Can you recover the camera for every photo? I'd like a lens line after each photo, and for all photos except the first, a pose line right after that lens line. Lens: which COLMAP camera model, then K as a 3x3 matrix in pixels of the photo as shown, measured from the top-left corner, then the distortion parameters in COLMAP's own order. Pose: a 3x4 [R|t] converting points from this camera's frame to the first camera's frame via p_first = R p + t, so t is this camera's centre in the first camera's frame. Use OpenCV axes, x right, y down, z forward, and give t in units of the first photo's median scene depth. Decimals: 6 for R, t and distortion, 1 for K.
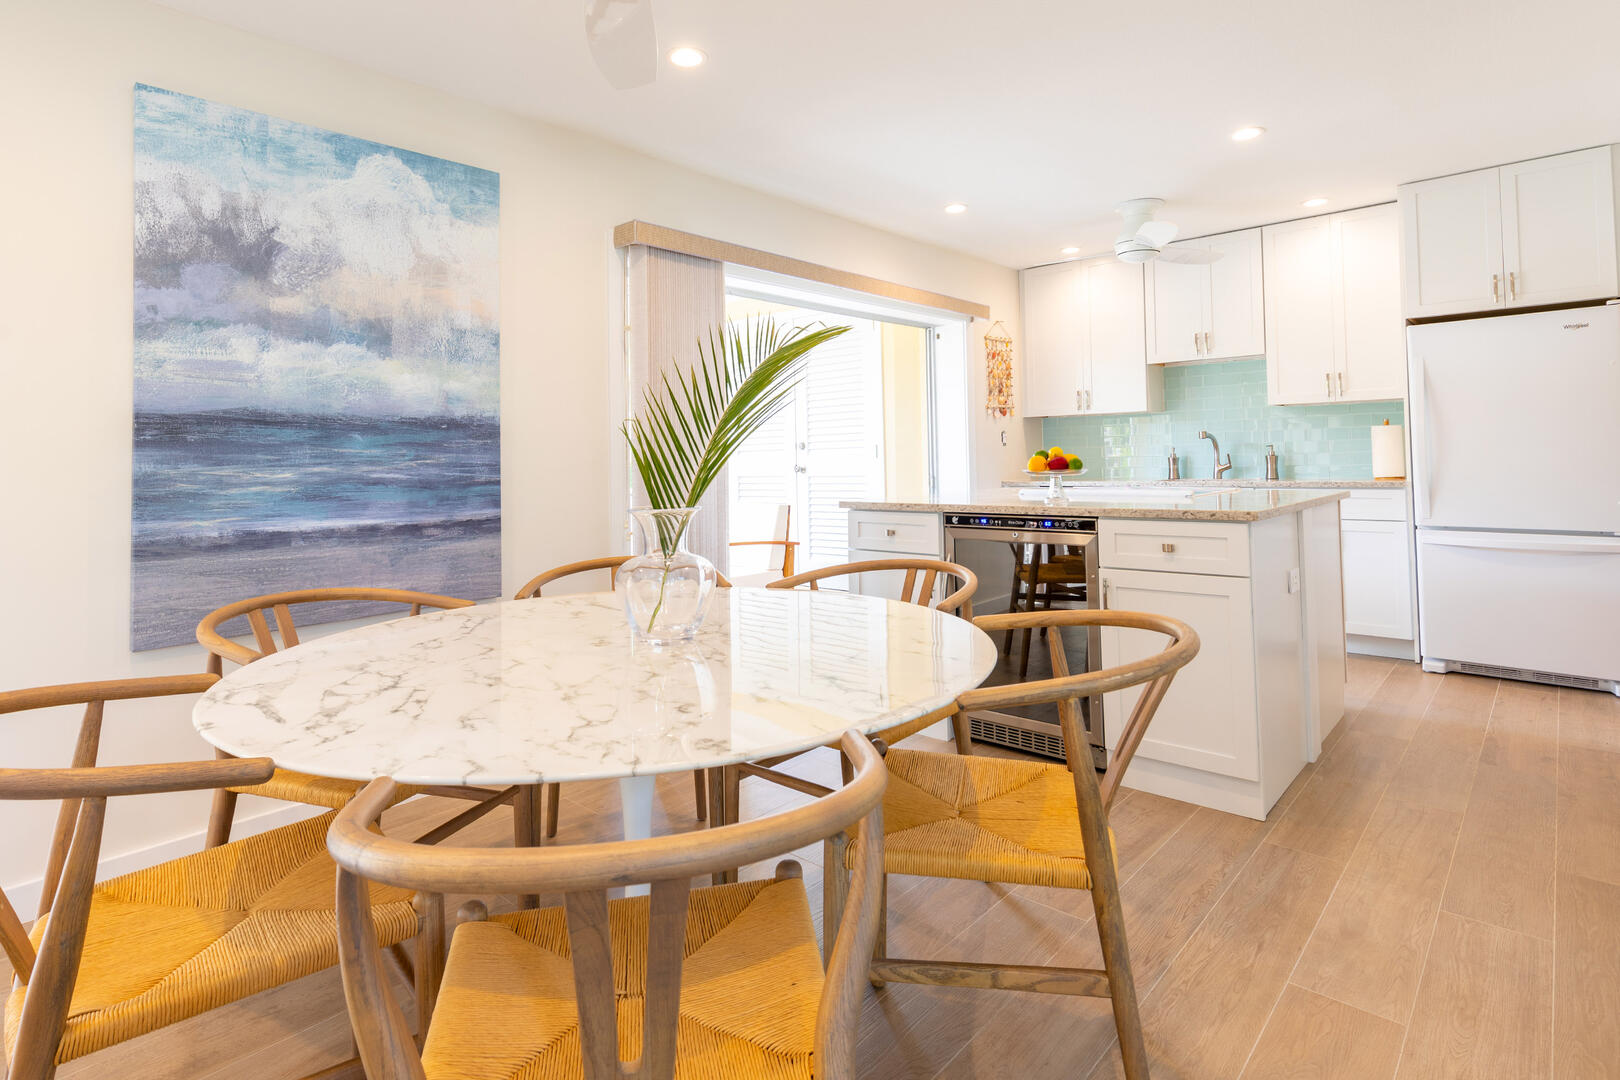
lens RADIAL K [[813.6, 0, 806.6], [0, 813.6, 419.9], [0, 0, 1]] dist [0.001690, -0.000591]
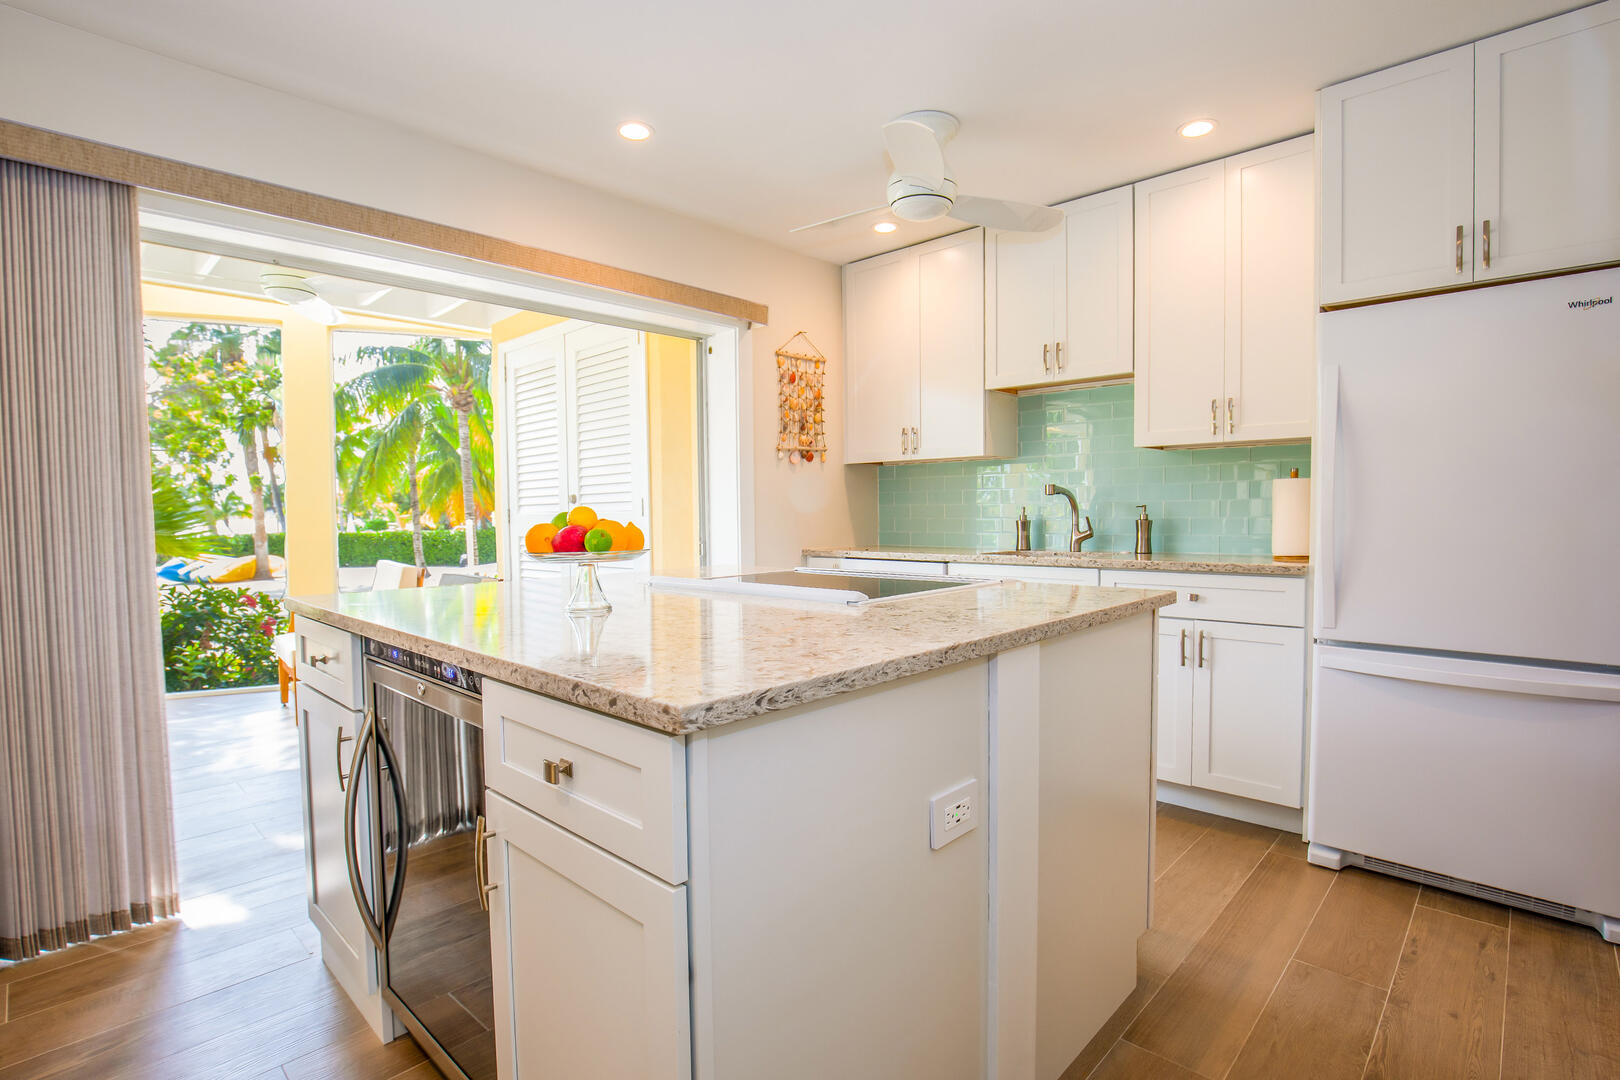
lens RADIAL K [[778.5, 0, 810.0], [0, 778.5, 540.0], [0, 0, 1]] dist [-0.035097, -0.000267]
pose [[0.999697, 0.013894, -0.020315, 0.284982], [-0.012139, 0.996384, 0.084093, 0.007560], [0.021410, -0.083821, 0.996251, 0.312332]]
